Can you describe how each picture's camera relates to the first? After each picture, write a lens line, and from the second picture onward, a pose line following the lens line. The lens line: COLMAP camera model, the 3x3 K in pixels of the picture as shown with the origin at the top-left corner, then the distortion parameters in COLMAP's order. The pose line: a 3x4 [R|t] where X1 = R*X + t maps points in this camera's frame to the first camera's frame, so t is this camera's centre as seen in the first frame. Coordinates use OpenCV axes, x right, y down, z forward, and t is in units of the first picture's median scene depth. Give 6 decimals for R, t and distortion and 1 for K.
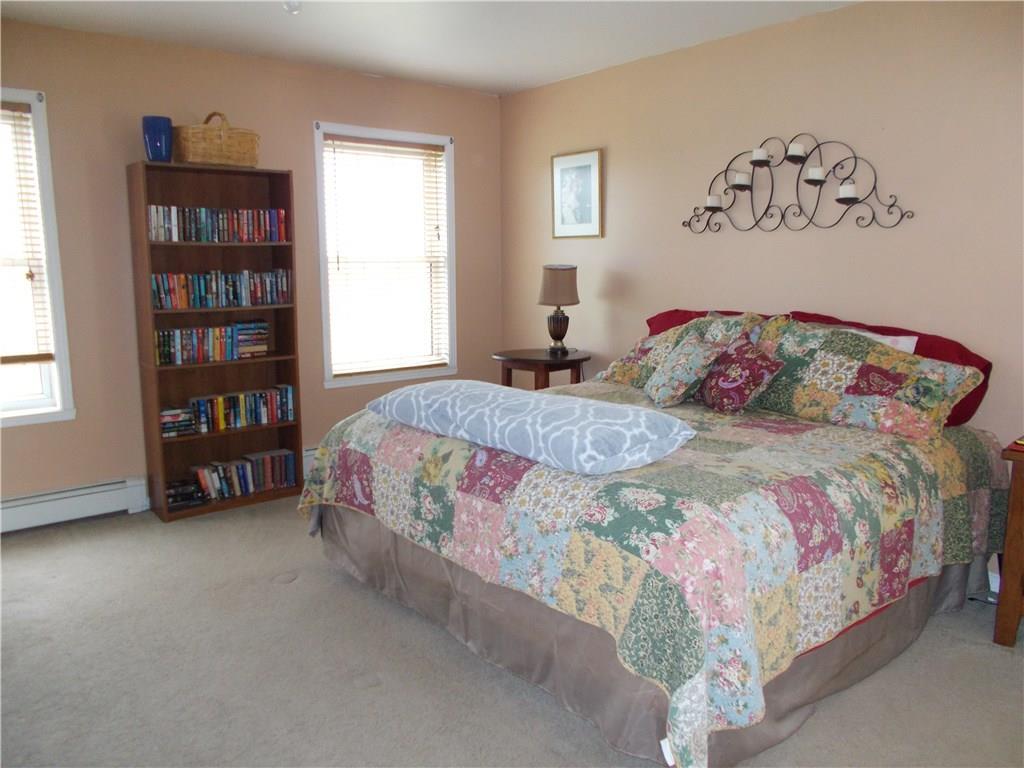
lens RADIAL K [[775.2, 0, 503.5], [0, 775.2, 383.8], [0, 0, 1]] dist [-0.014173, 0.006772]
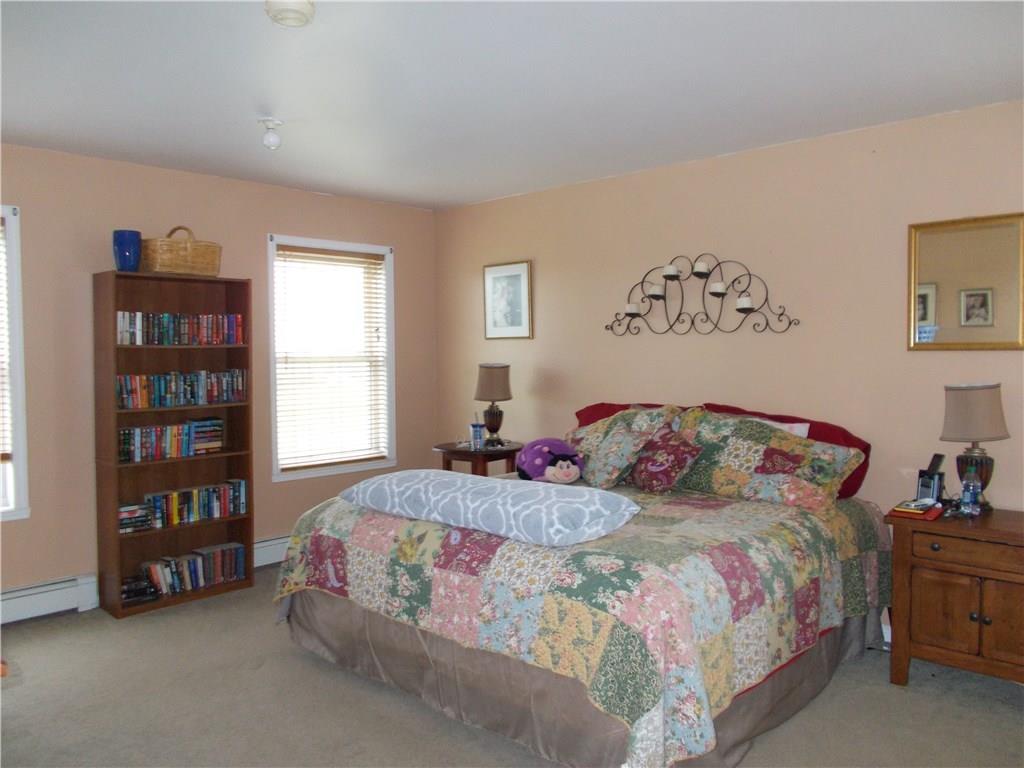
lens RADIAL K [[775.2, 0, 503.5], [0, 775.2, 383.8], [0, 0, 1]] dist [-0.014173, 0.006772]
pose [[0.992236, -0.009462, 0.124011, -0.080772], [0.024148, 0.992783, -0.117470, 0.006770], [-0.122004, 0.119552, 0.985303, -0.125847]]
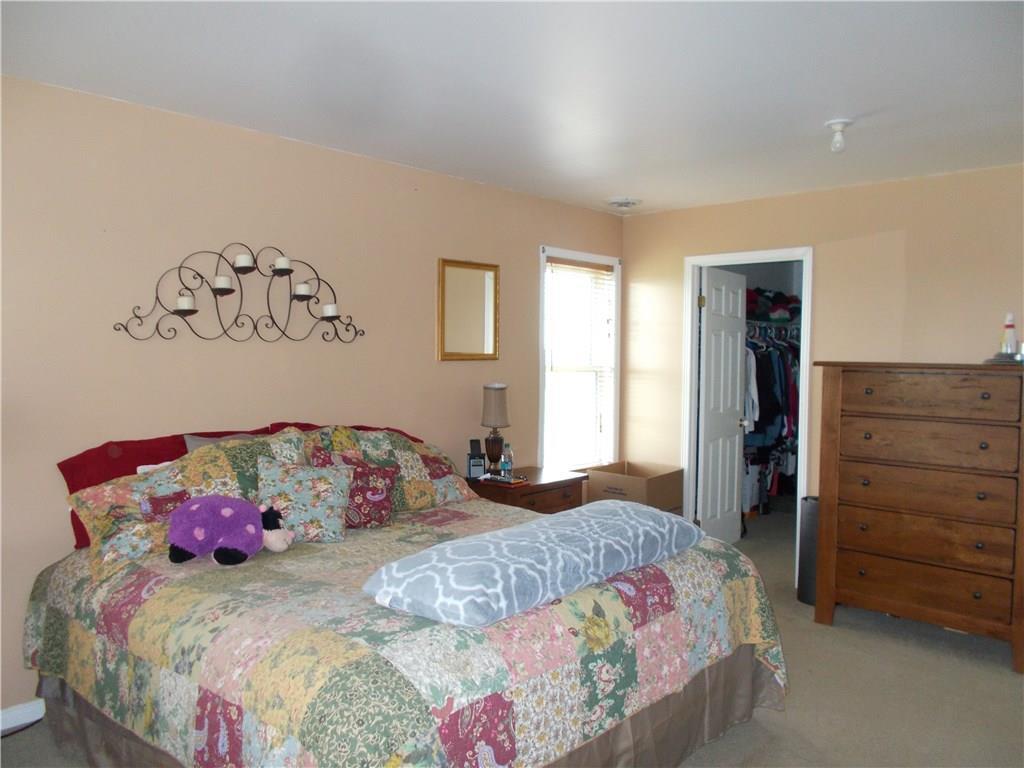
lens RADIAL K [[791.4, 0, 512.0], [0, 791.4, 384.0], [0, 0, 1]] dist [0.050167, 0.001847]
pose [[-0.135456, -0.043787, 0.989815, -0.808341], [0.155308, 0.985735, 0.064861, -0.198300], [-0.978535, 0.162512, -0.126724, 1.013528]]
